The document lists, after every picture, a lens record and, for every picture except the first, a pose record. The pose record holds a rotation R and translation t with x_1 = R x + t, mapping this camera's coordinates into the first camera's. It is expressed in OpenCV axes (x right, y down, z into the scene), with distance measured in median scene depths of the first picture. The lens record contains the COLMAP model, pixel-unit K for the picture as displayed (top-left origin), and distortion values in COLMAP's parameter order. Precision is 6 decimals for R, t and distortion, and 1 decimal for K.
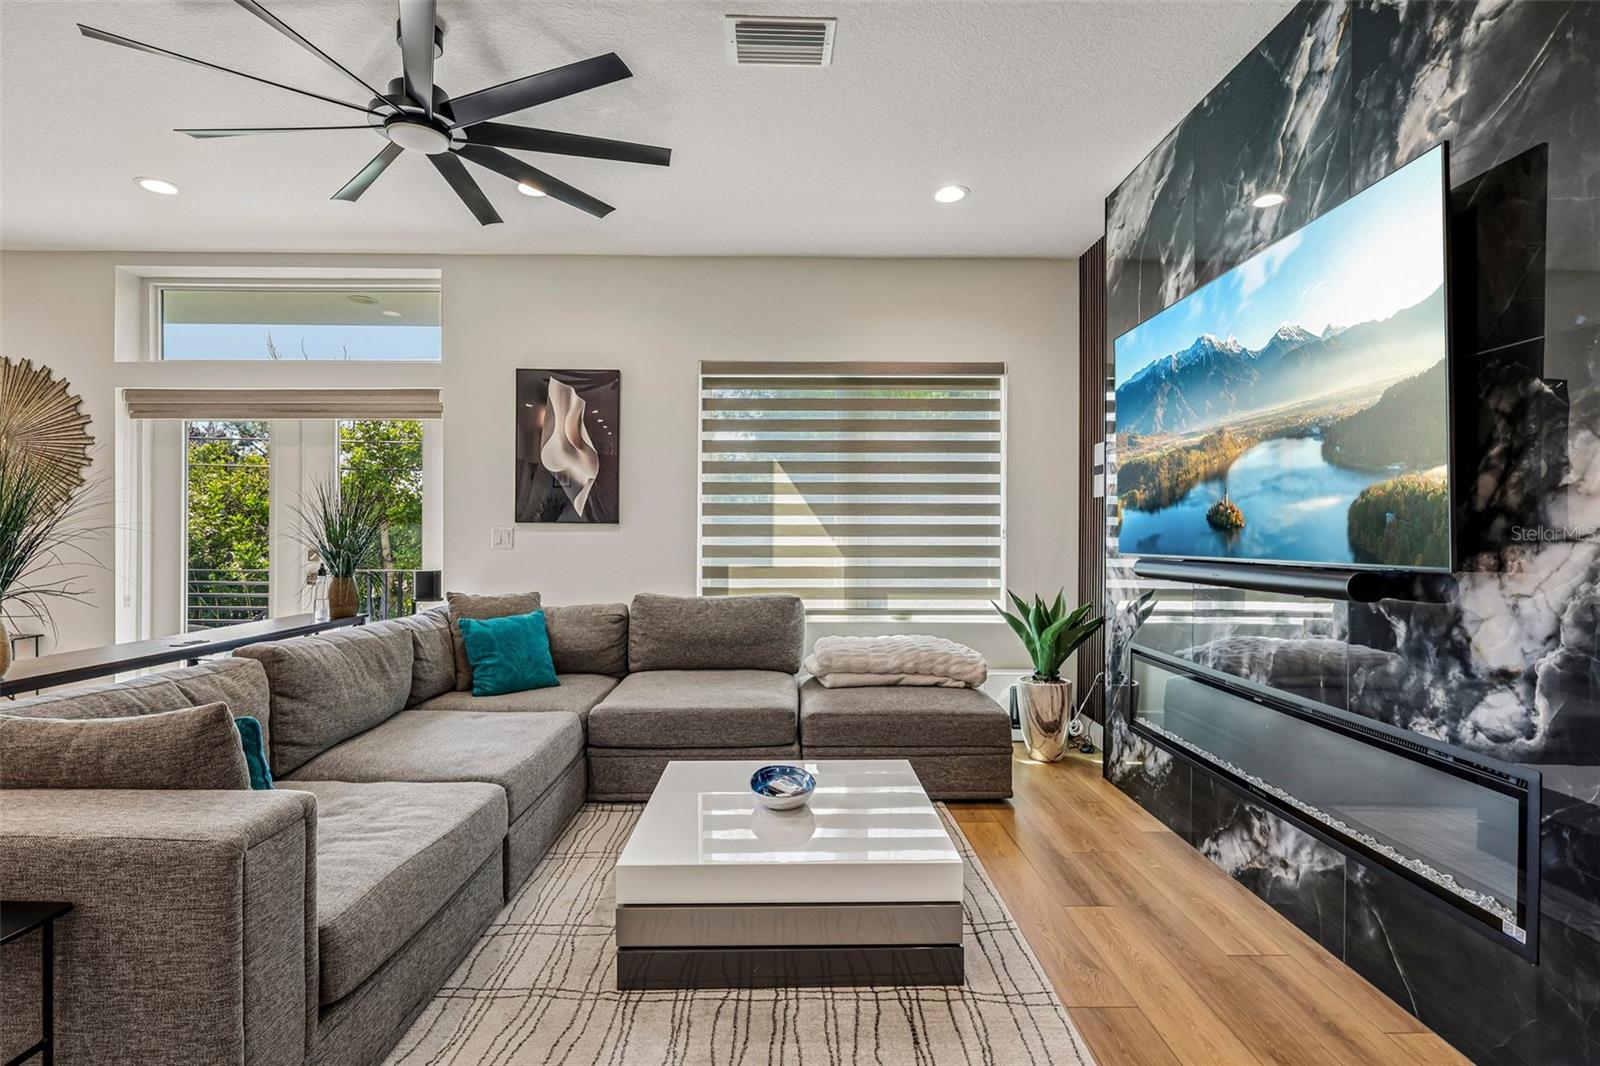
lens RADIAL K [[751.8, 0, 801.0], [0, 751.8, 534.1], [0, 0, 1]] dist [-0.003589, 0.000869]
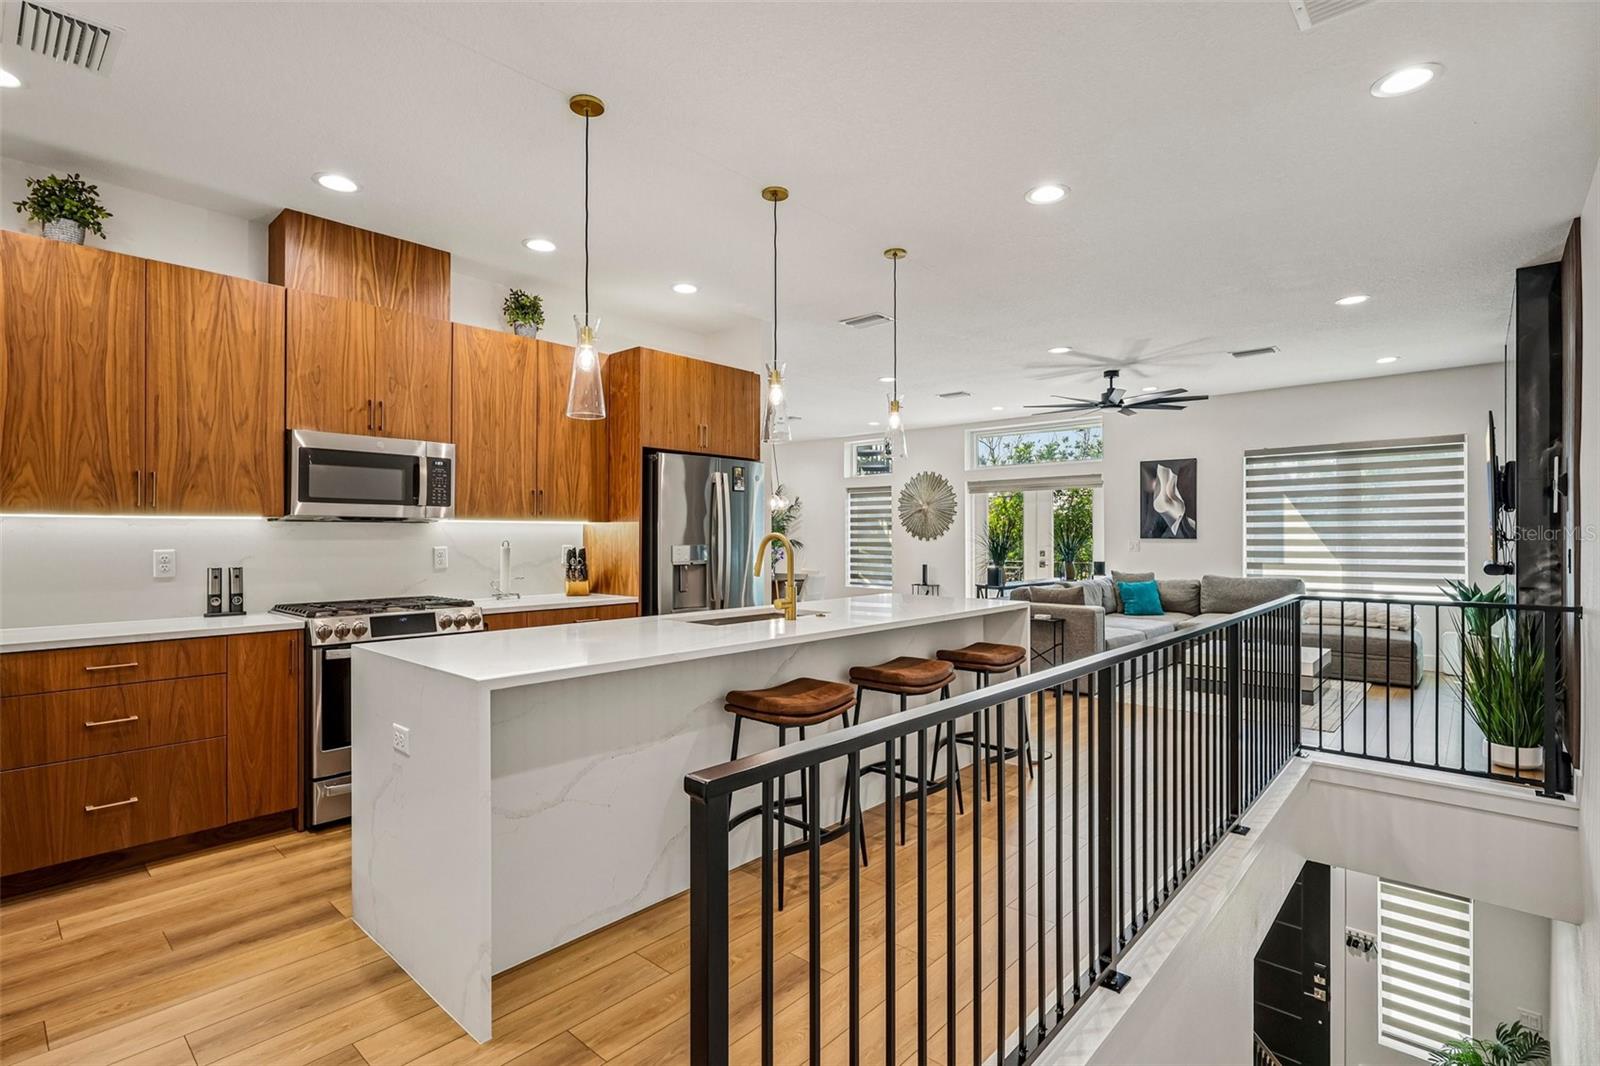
lens RADIAL K [[751.8, 0, 801.5], [0, 751.8, 533.1], [0, 0, 1]] dist [-0.003589, 0.000869]
pose [[0.724542, -0.006978, -0.689196, 0.381853], [0.006254, 0.999974, -0.003550, -0.030729], [0.689203, -0.001739, 0.724567, -1.185913]]
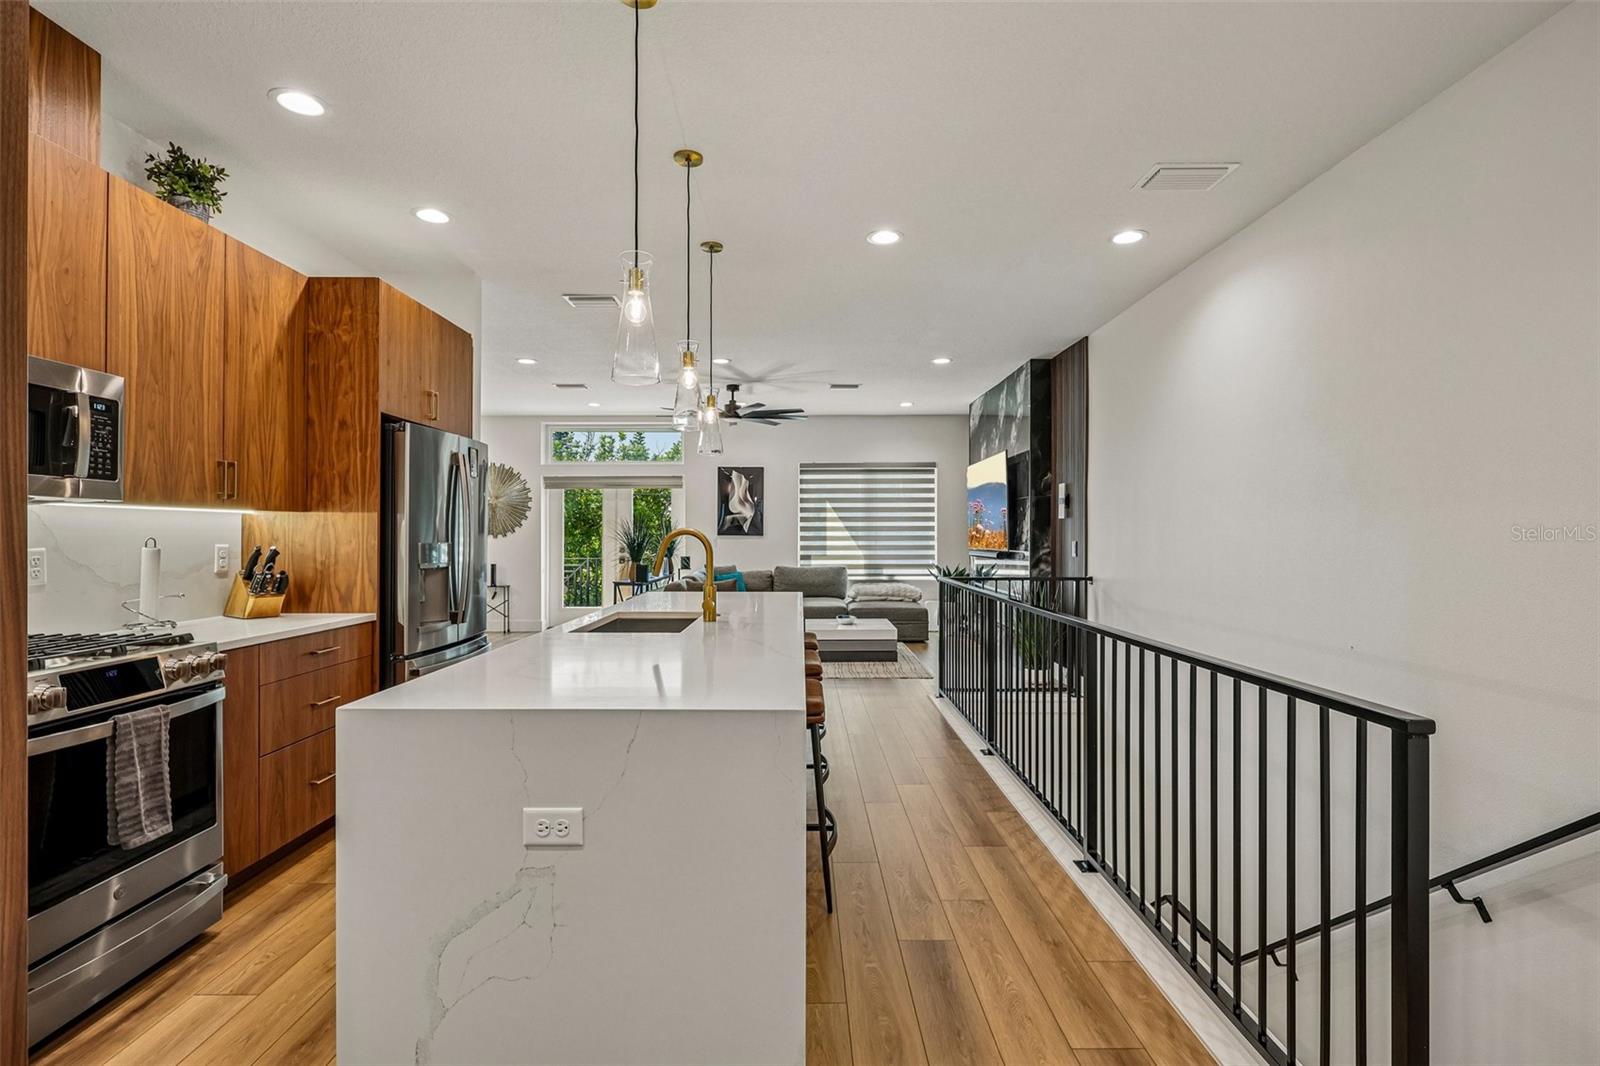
lens RADIAL K [[751.8, 0, 794.0], [0, 751.8, 530.7], [0, 0, 1]] dist [-0.003589, 0.000869]
pose [[0.999629, -0.002893, -0.027067, -0.099949], [0.002891, 0.999996, -0.000125, -0.030937], [0.027068, 0.000046, 0.999634, -1.370981]]
